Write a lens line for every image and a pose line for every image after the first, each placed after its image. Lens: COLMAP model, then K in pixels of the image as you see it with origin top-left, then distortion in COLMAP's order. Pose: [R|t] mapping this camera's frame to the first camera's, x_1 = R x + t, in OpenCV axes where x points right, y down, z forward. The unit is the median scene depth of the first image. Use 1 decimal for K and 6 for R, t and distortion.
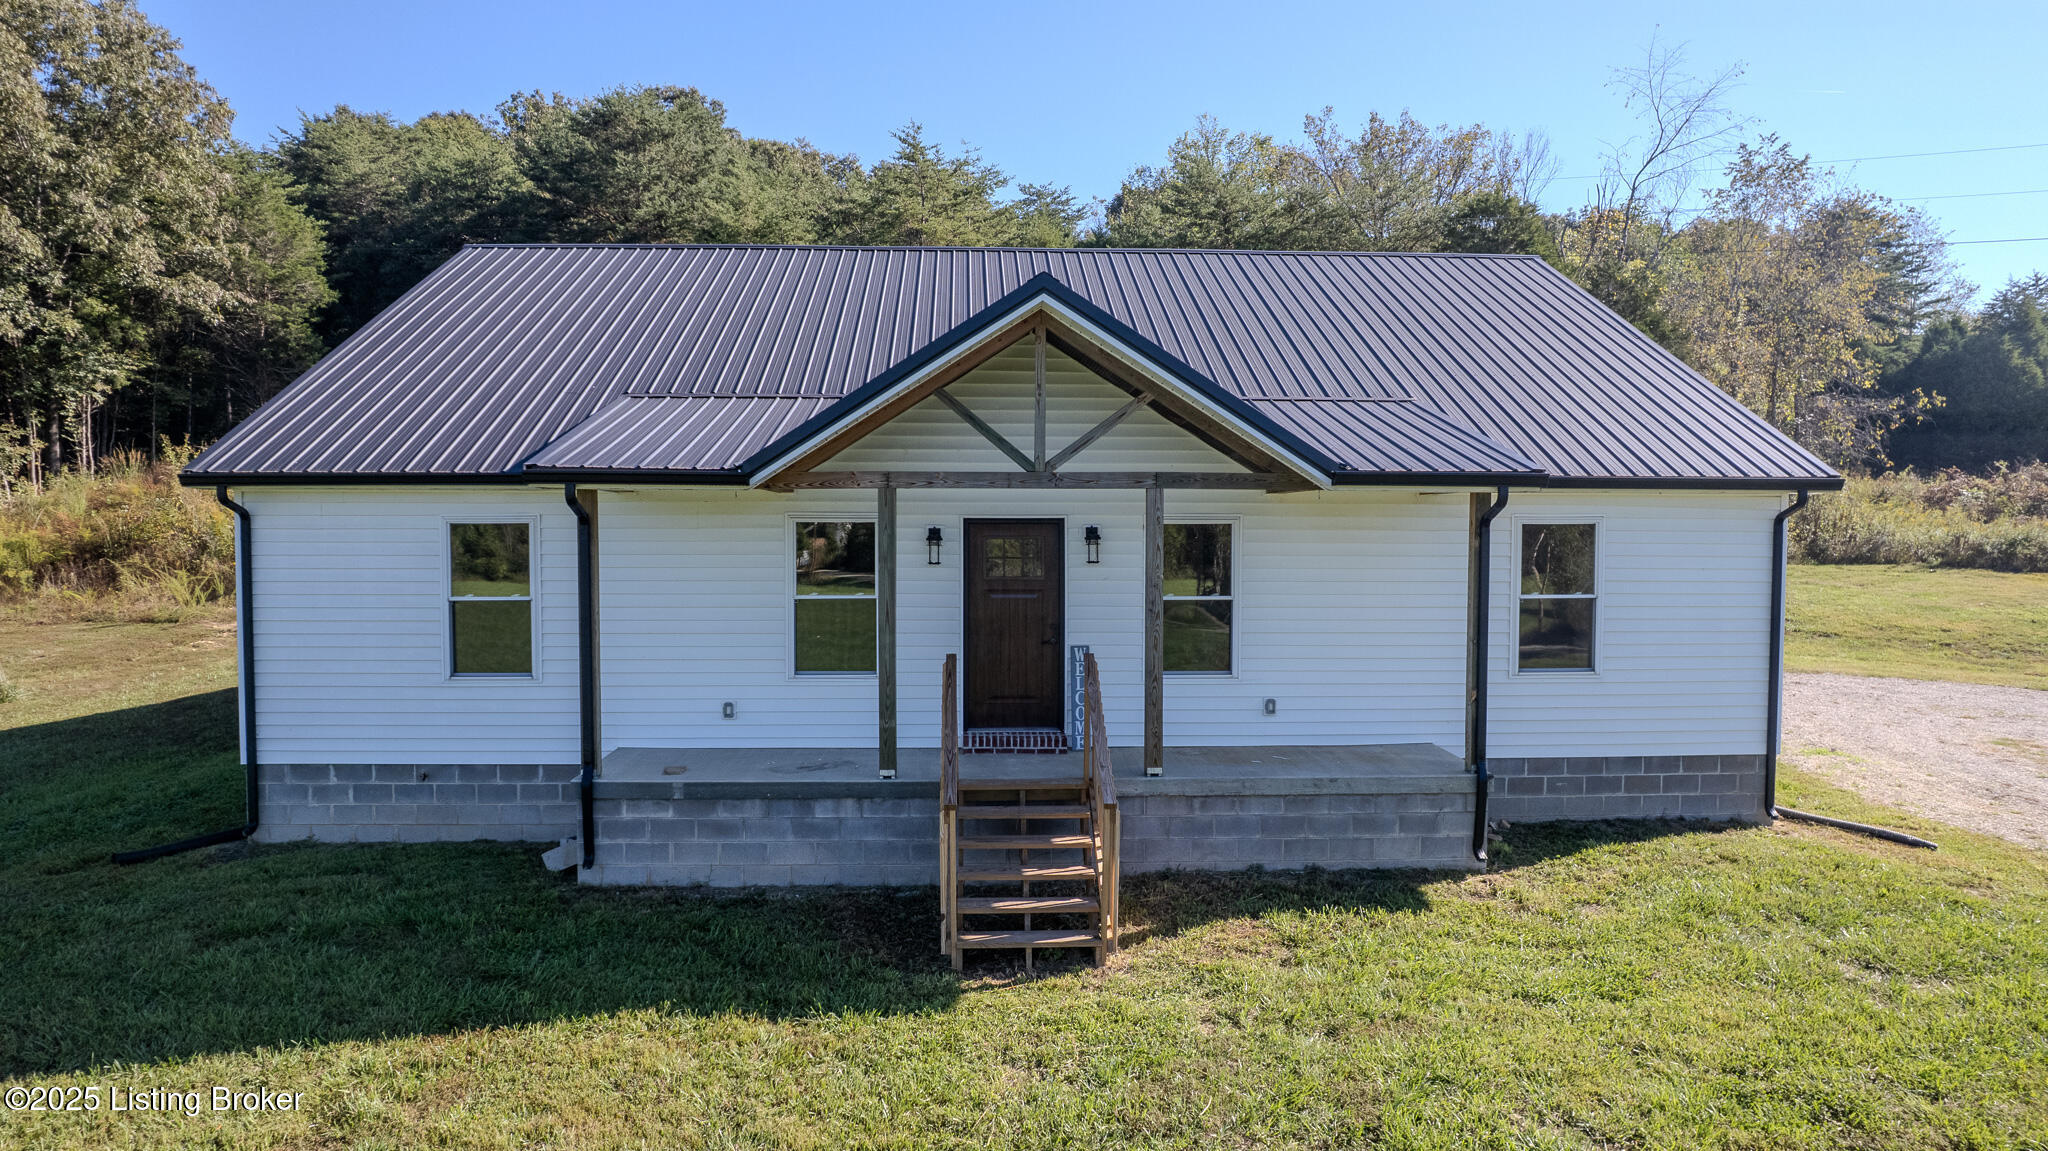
lens RADIAL K [[1307.2, 0, 1024.0], [0, 1307.2, 575.5], [0, 0, 1]] dist [-0.075271, 0.065407]
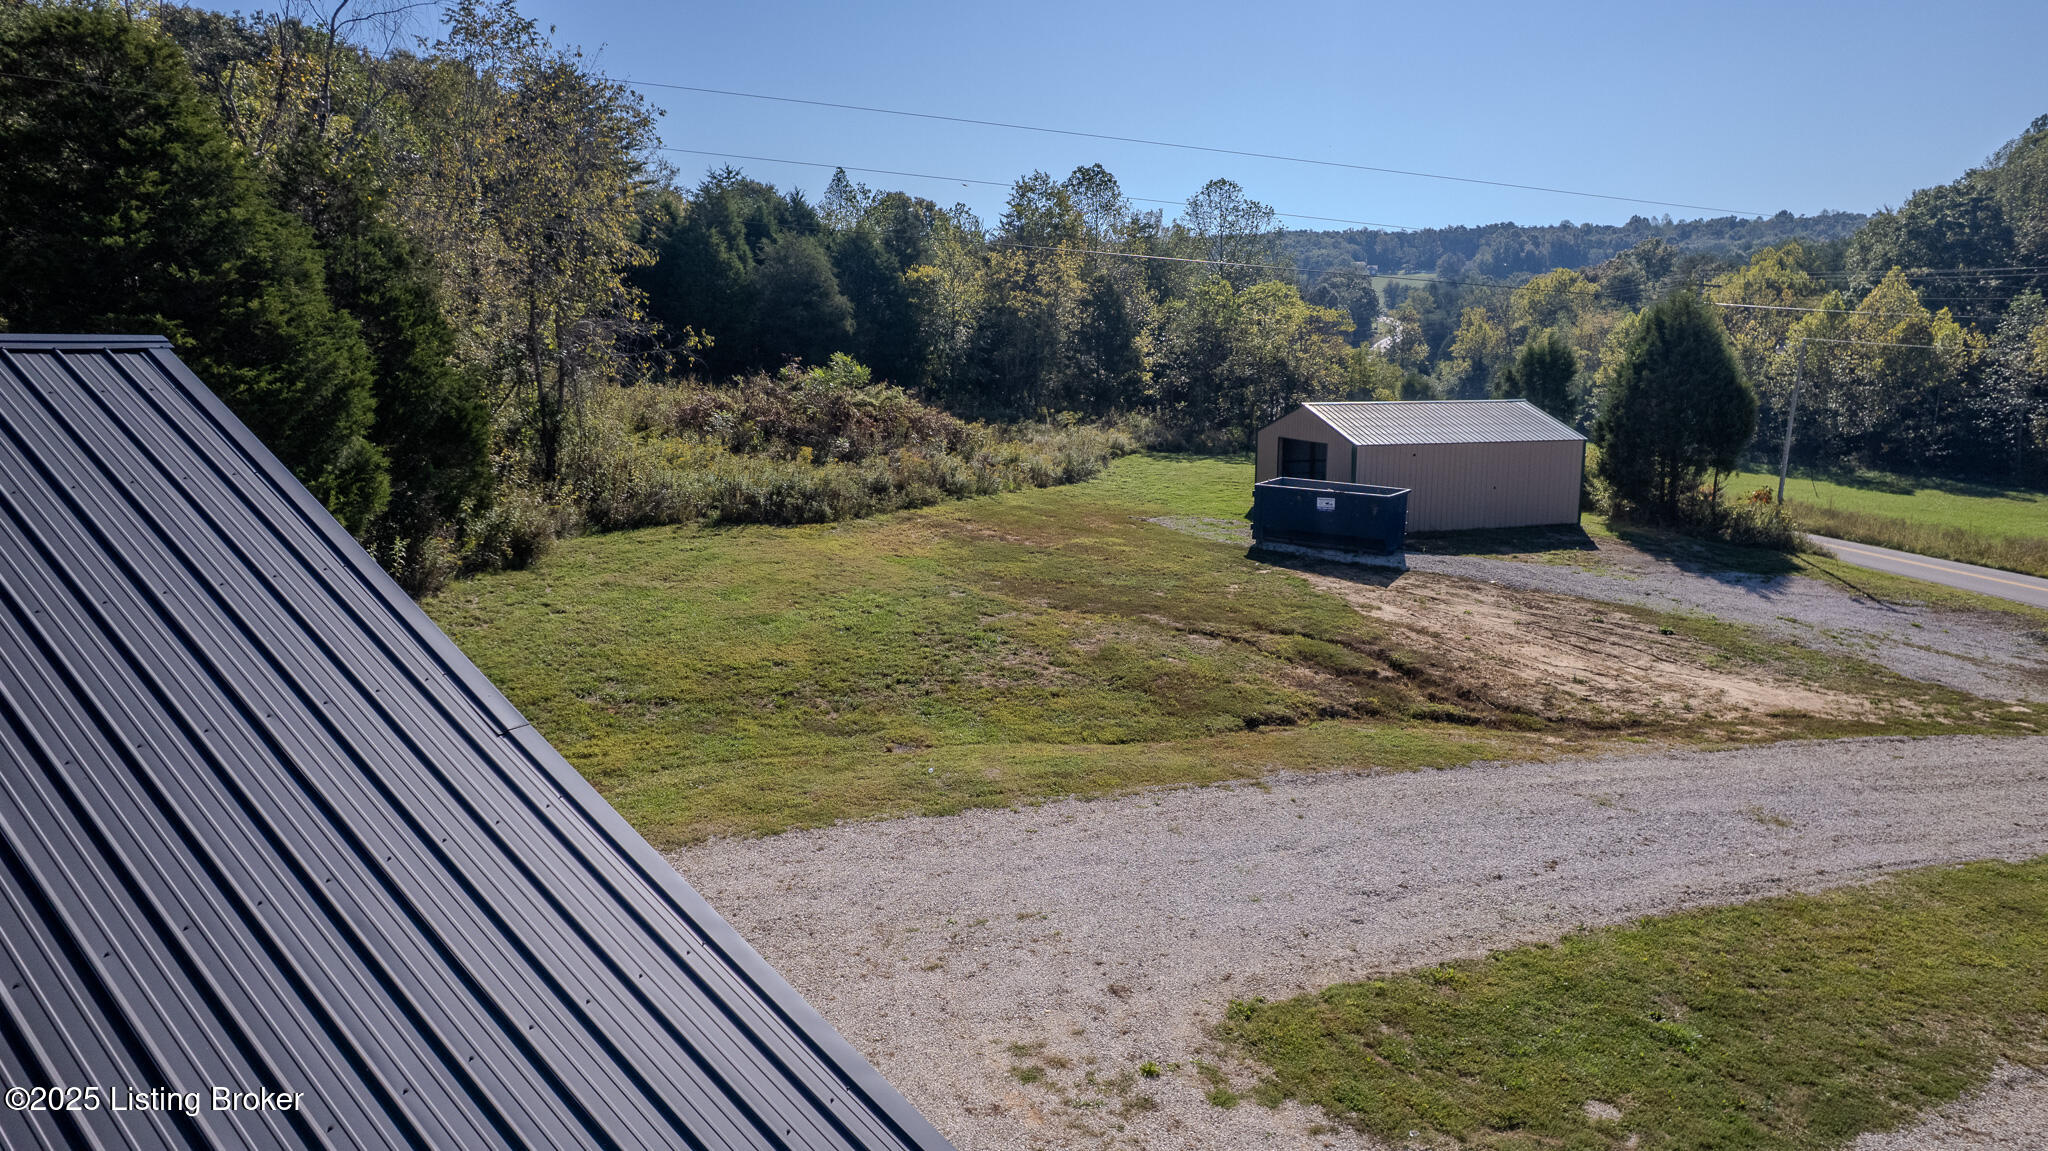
lens RADIAL K [[1311.9, 0, 1024.0], [0, 1311.9, 575.5], [0, 0, 1]] dist [-0.084985, 0.072886]
pose [[0.606480, -0.145995, 0.781580, 0.375664], [0.039689, 0.987331, 0.153631, -0.338318], [-0.794108, -0.062154, 0.604590, 0.861189]]
